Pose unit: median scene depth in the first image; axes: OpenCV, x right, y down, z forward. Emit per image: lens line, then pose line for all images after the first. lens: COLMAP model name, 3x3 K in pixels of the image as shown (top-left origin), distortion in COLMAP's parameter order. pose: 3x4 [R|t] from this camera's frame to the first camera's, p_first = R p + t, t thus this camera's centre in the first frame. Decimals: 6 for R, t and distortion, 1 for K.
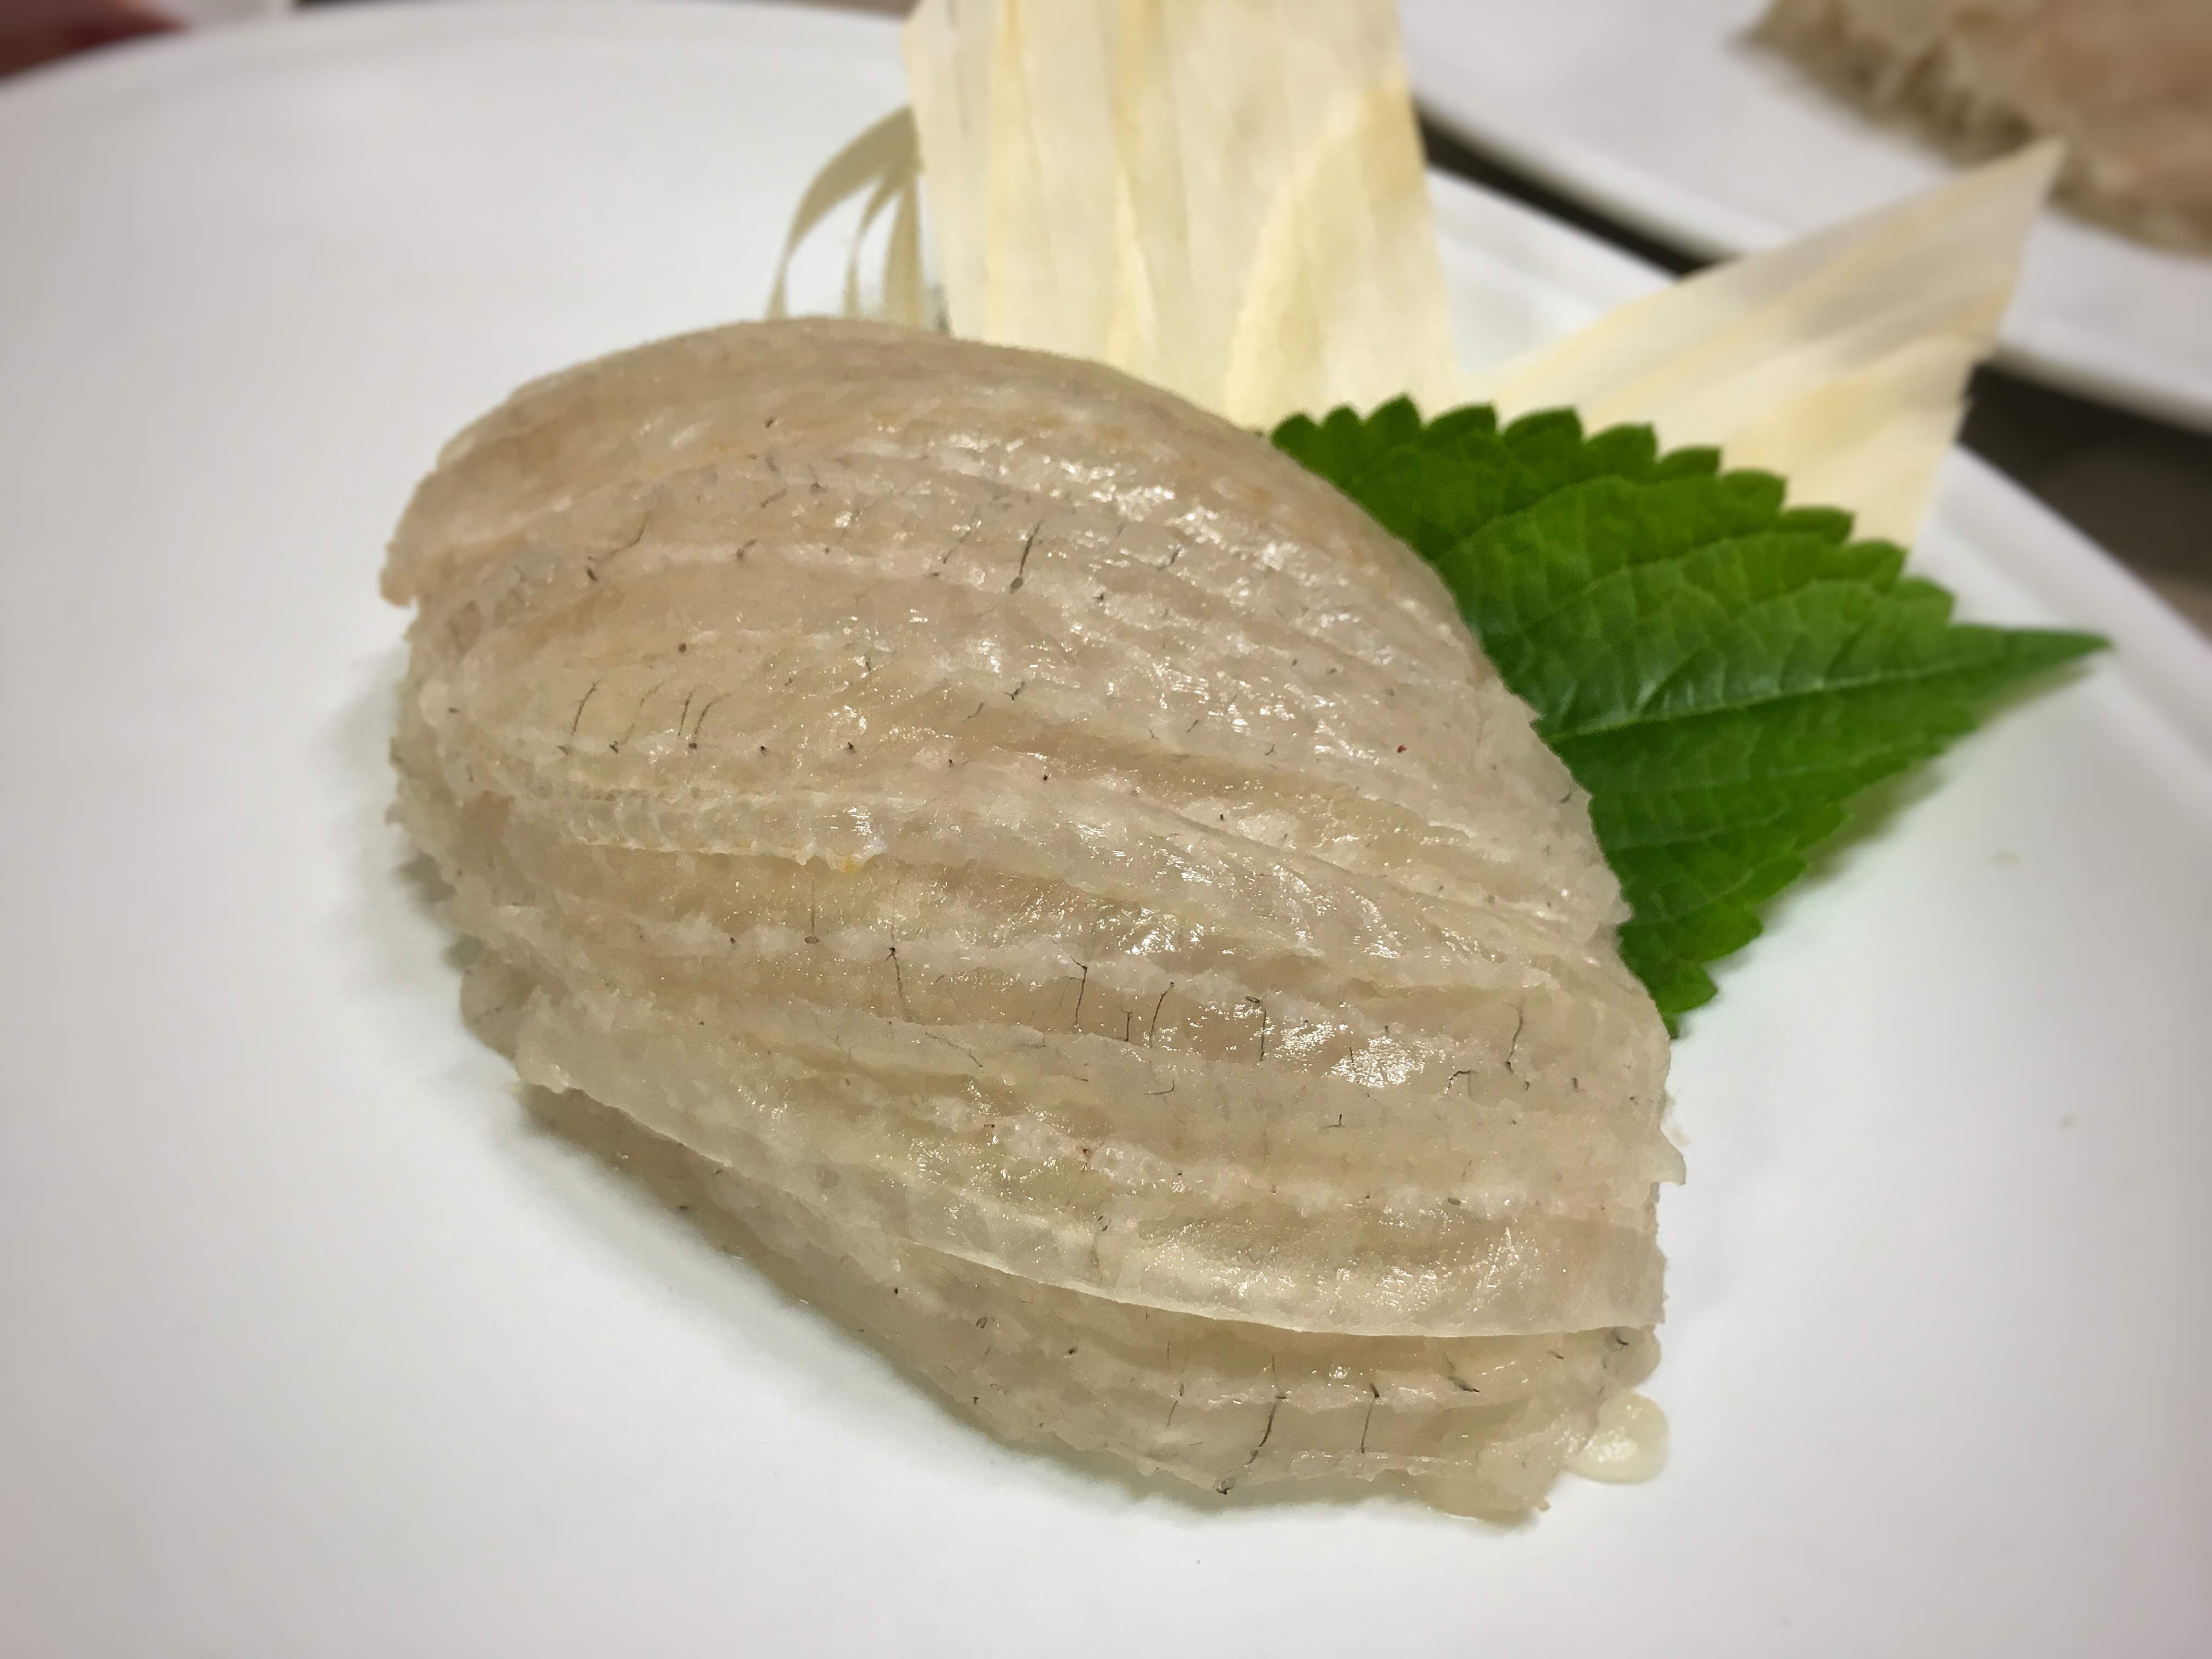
lens RADIAL K [[1877.8, 0, 1123.6], [0, 1877.8, 841.0], [0, 0, 1]] dist [0.050161, -0.057260]
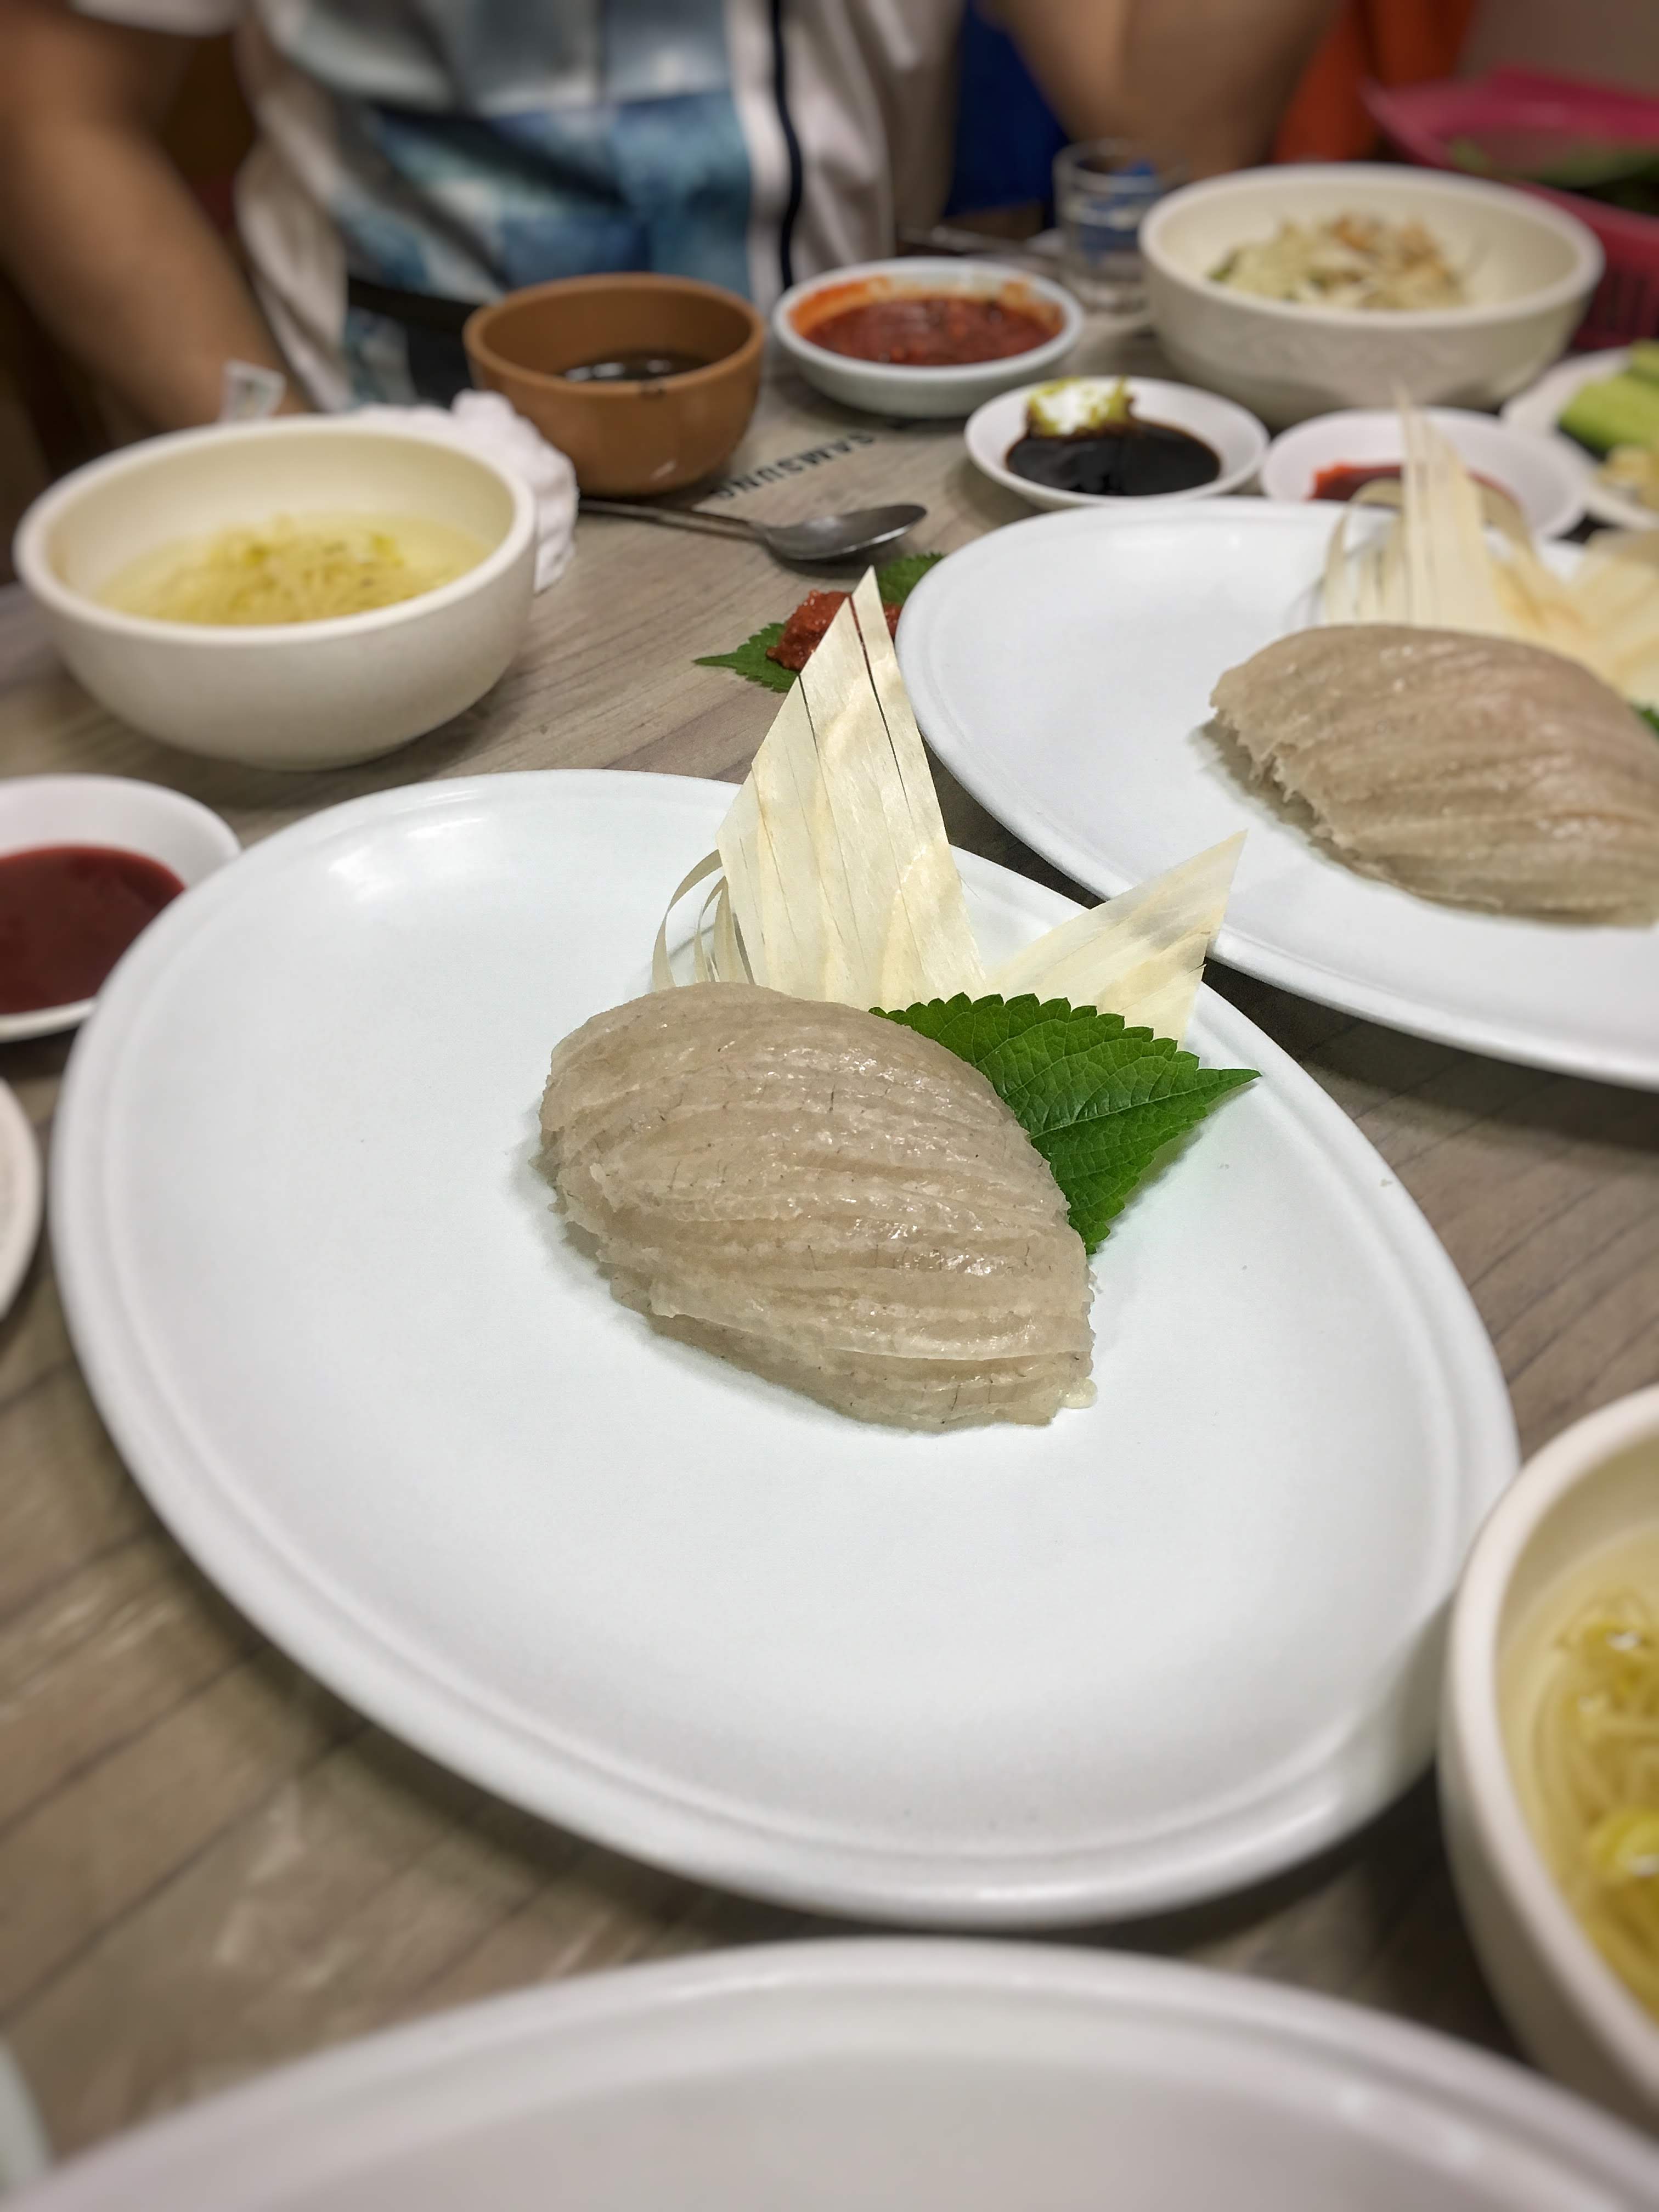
lens RADIAL K [[1877.8, 0, 813.2], [0, 1877.8, 1106.2], [0, 0, 1]] dist [0.050161, -0.057260]
pose [[0.993164, -0.102762, 0.055361, -0.231136], [0.104266, 0.994236, -0.024979, -0.075727], [-0.052475, 0.030580, 0.998154, -1.704945]]
